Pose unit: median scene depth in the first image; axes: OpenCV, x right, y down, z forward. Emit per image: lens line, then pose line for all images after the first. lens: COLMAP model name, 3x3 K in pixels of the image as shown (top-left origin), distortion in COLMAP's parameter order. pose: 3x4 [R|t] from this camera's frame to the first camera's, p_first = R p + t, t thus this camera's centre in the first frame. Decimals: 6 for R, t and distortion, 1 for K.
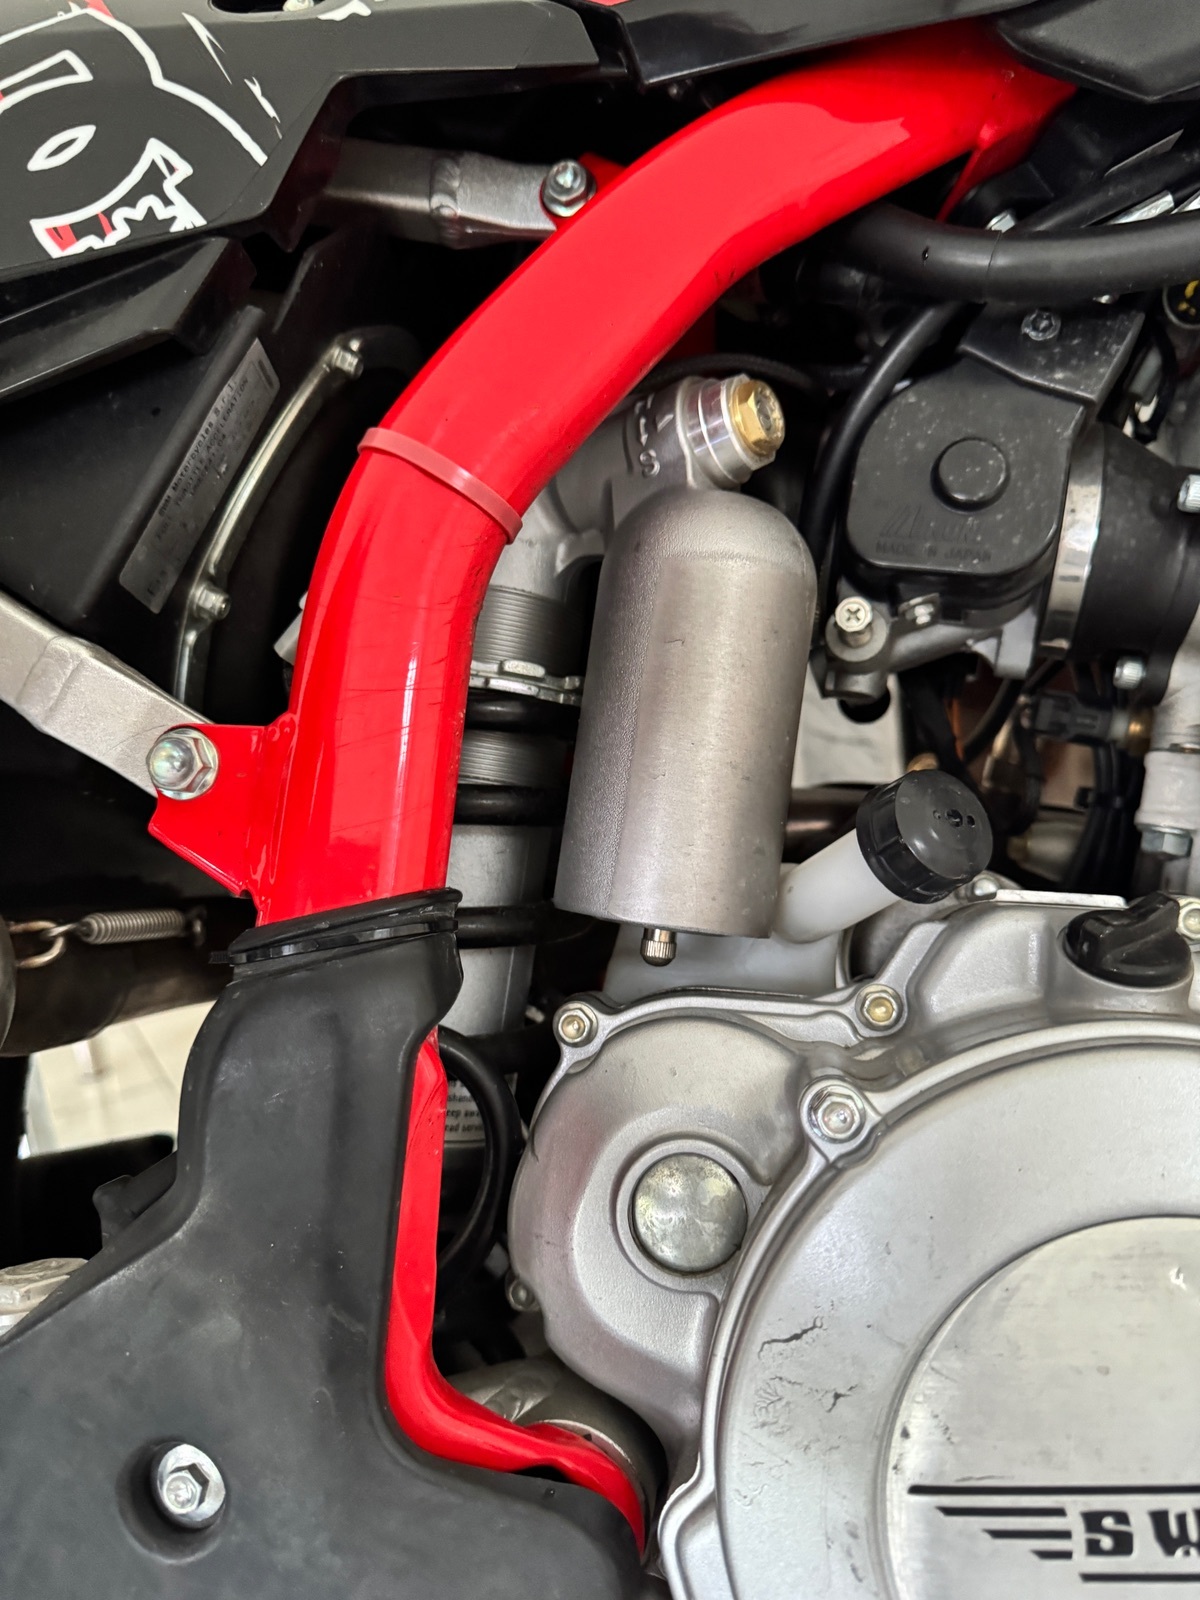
lens RADIAL K [[1137.5, 0, 600.0], [0, 1137.5, 800.0], [0, 0, 1]] dist [-0.041587, -0.000417]
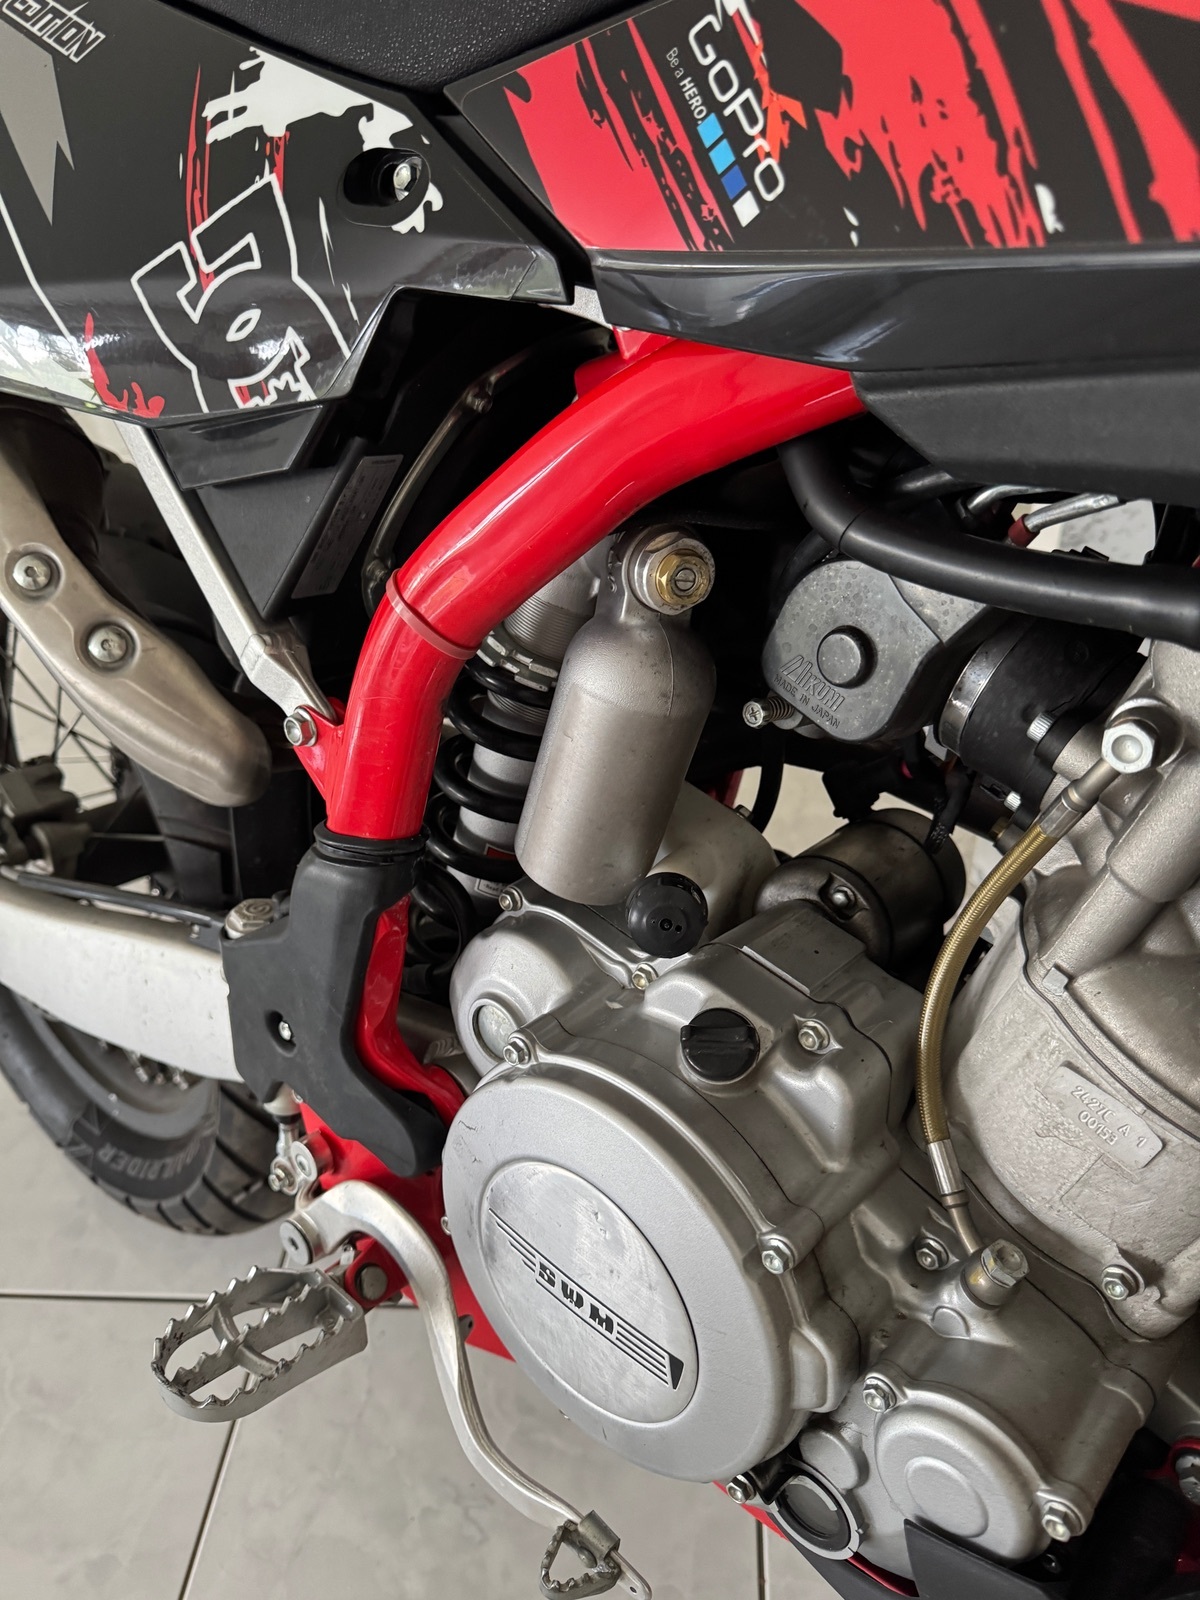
lens RADIAL K [[1137.5, 0, 600.0], [0, 1137.5, 800.0], [0, 0, 1]] dist [-0.041587, -0.000417]
pose [[0.826321, 0.388822, -0.407444, 0.691584], [-0.117154, 0.826288, 0.550929, -0.834104], [0.550879, -0.407510, 0.728332, -0.096802]]
